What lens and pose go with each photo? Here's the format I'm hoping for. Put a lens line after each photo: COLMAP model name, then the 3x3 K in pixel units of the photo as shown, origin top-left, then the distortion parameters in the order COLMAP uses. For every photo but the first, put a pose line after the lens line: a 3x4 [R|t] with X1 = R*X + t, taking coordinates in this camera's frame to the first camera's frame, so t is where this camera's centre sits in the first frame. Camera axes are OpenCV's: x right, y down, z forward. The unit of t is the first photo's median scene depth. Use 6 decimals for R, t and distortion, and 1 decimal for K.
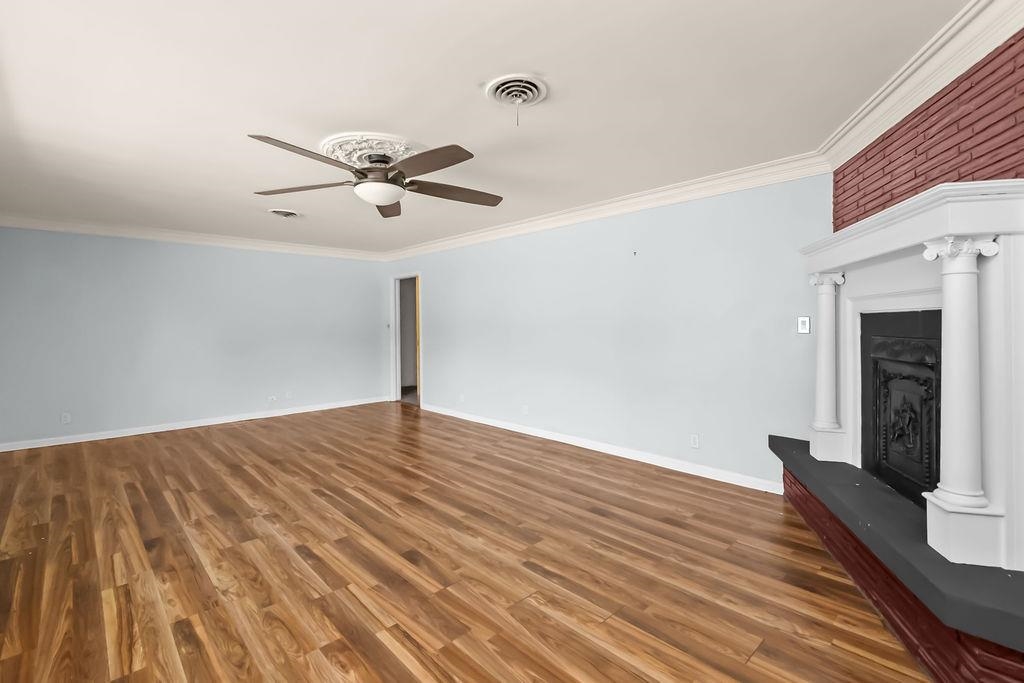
lens RADIAL K [[465.4, 0, 511.1], [0, 465.4, 326.0], [0, 0, 1]] dist [0.000240, 0.000077]
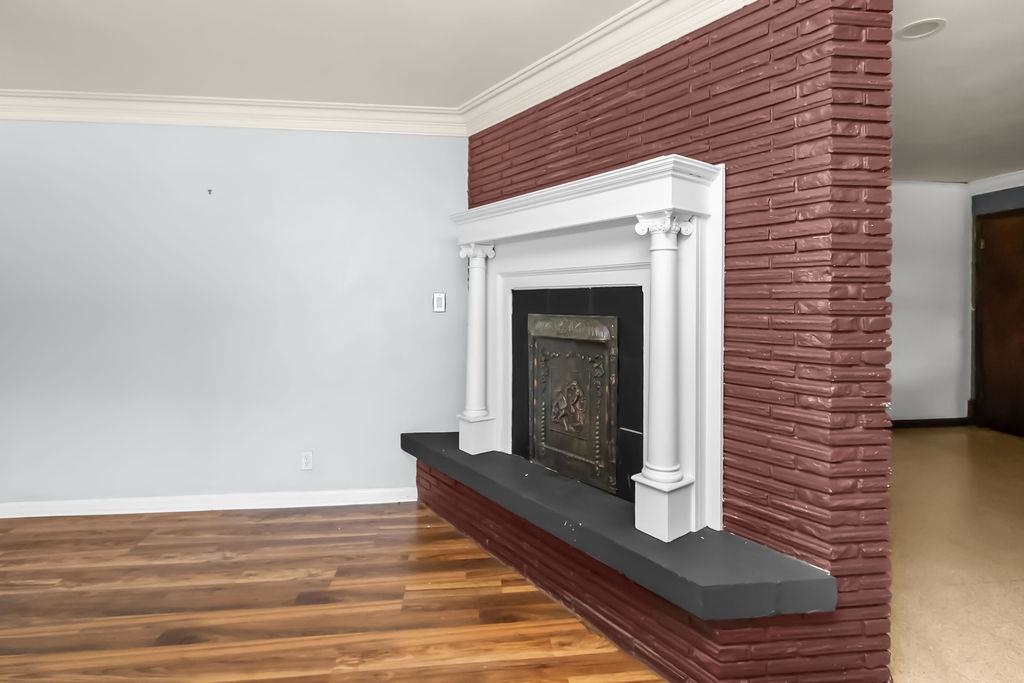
lens RADIAL K [[501.8, 0, 512.3], [0, 501.8, 307.1], [0, 0, 1]] dist [0.019262, -0.010754]
pose [[0.601792, 0.001602, 0.798651, -0.062094], [-0.003669, 0.999993, 0.000759, 0.006835], [-0.798644, -0.003387, 0.601794, 0.377721]]
